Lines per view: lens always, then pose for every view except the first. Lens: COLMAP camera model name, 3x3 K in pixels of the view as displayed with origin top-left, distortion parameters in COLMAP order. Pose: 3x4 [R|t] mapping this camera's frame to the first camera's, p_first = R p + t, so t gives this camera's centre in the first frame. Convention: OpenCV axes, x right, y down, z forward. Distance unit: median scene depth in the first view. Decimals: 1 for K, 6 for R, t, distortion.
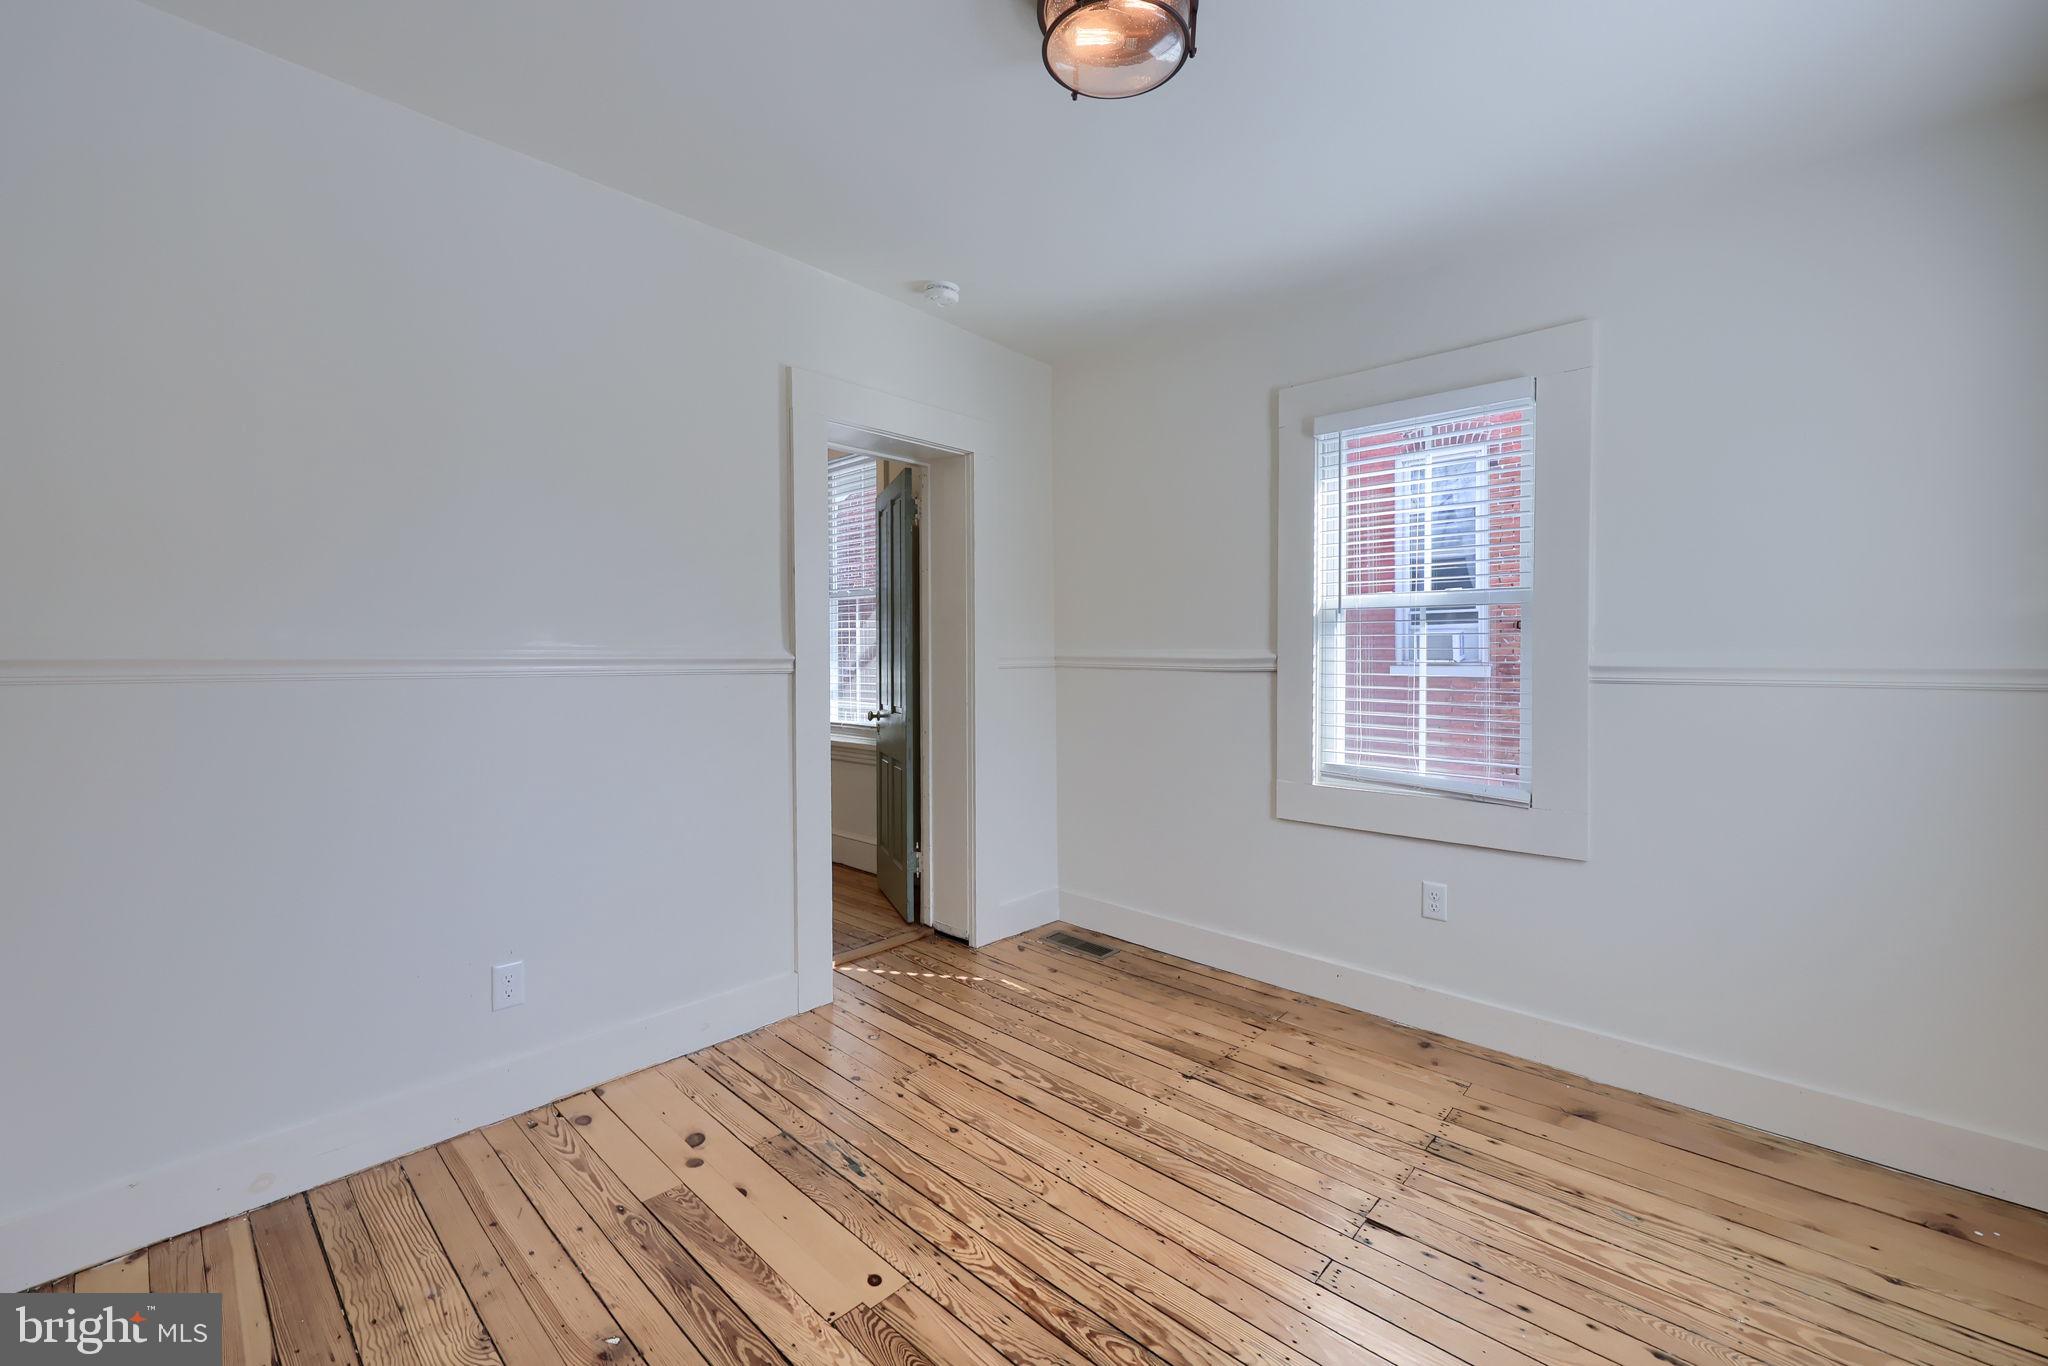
lens RADIAL K [[842.9, 0, 1024.0], [0, 842.9, 683.0], [0, 0, 1]] dist [-0.000722, 0.000037]
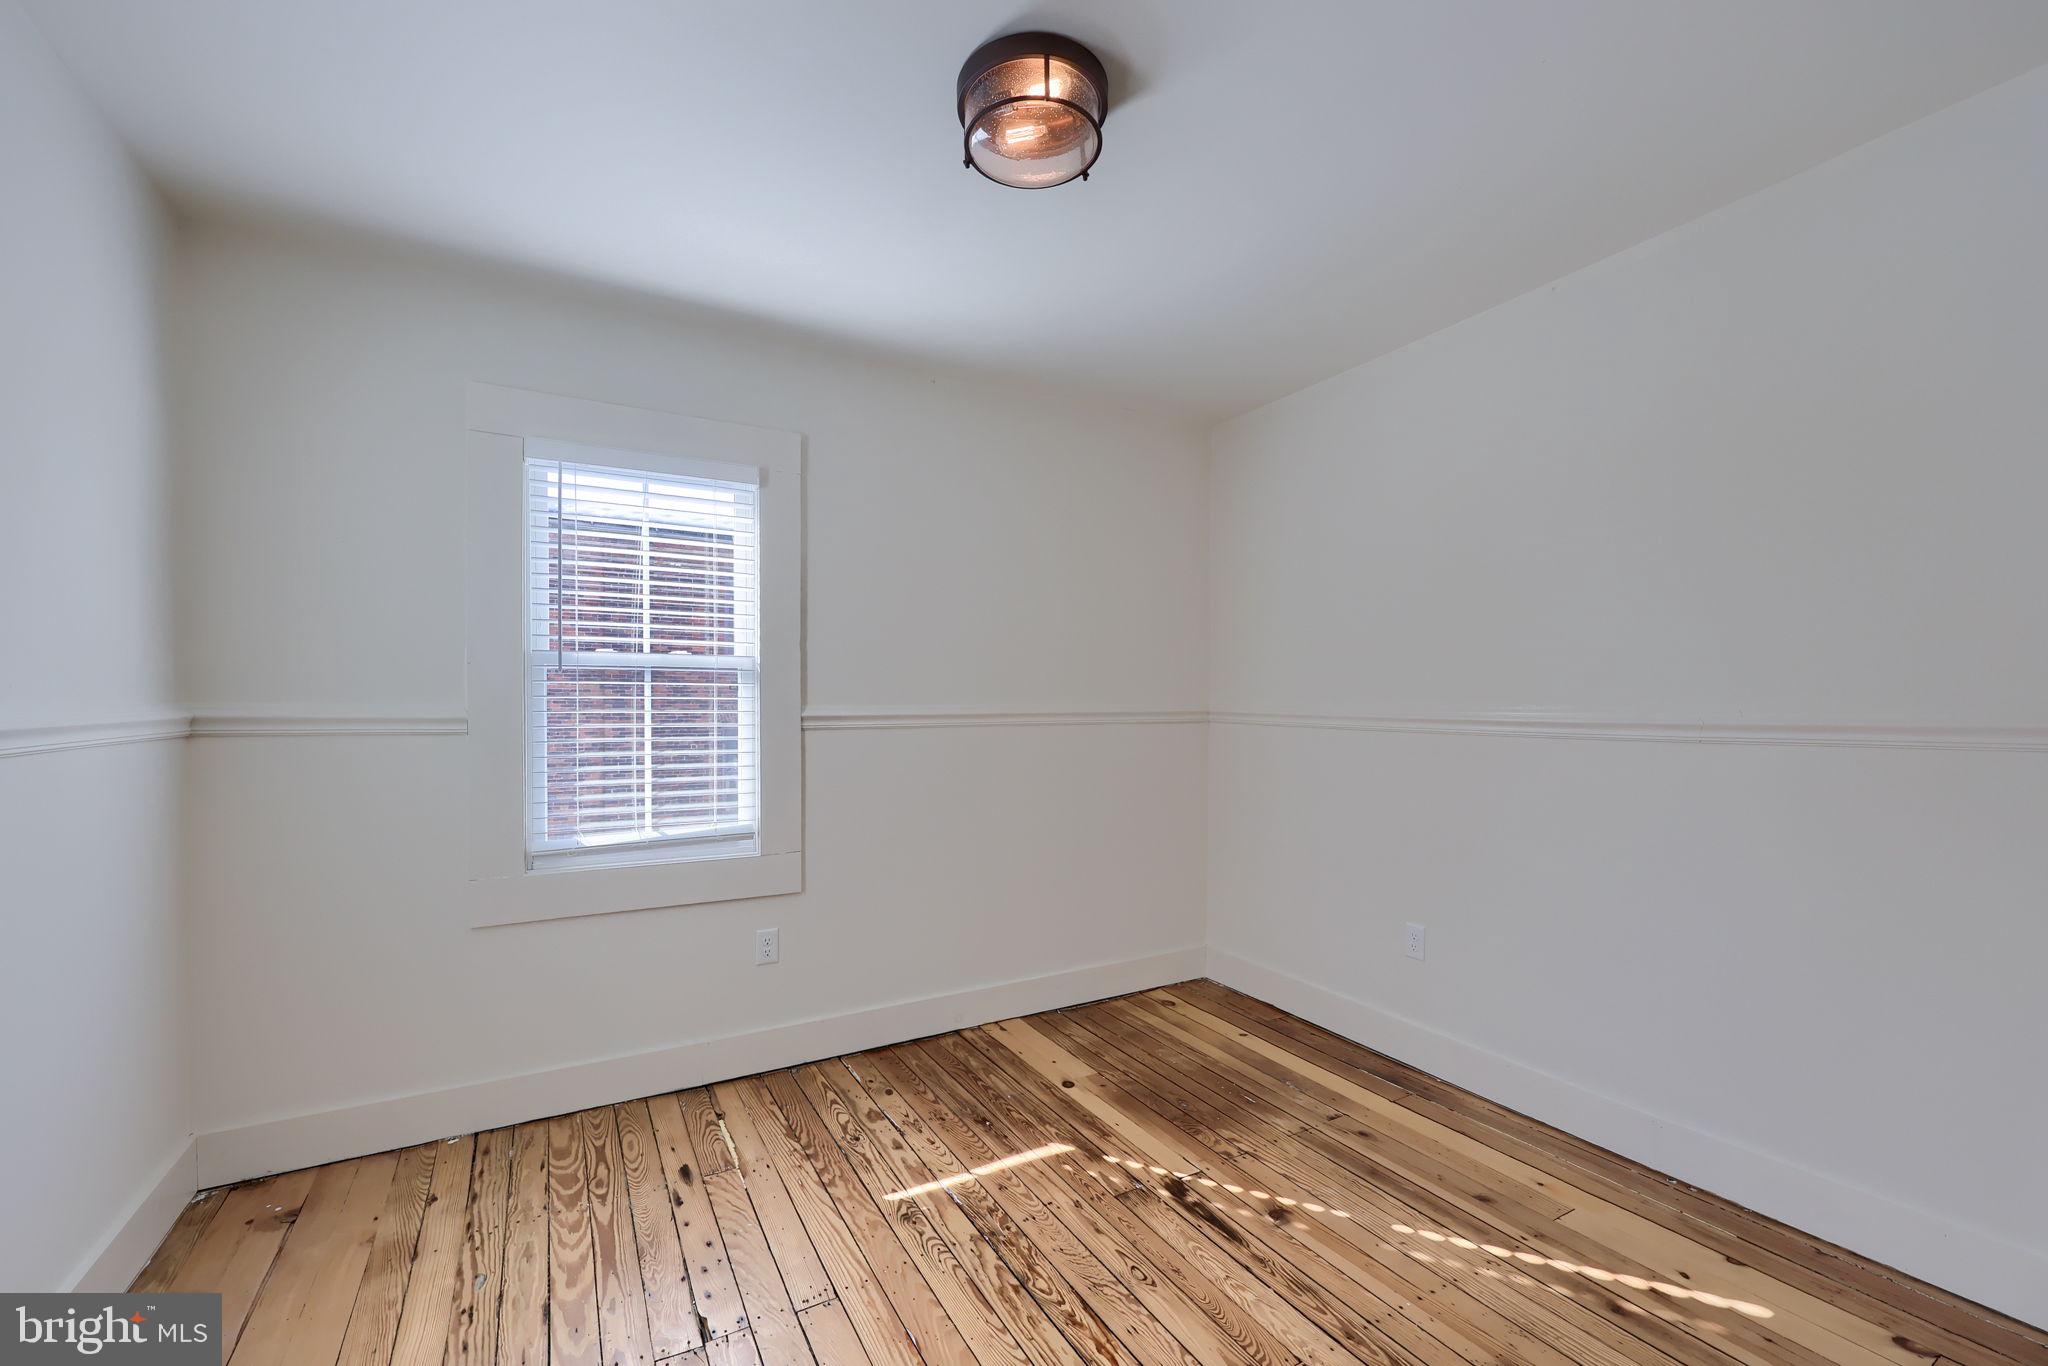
lens RADIAL K [[842.9, 0, 1024.0], [0, 842.9, 683.0], [0, 0, 1]] dist [-0.000722, 0.000037]
pose [[-0.947621, 0.009877, 0.319243, -0.237214], [0.008480, 0.999947, -0.005766, -0.061347], [-0.319284, -0.002757, -0.947655, 2.023293]]
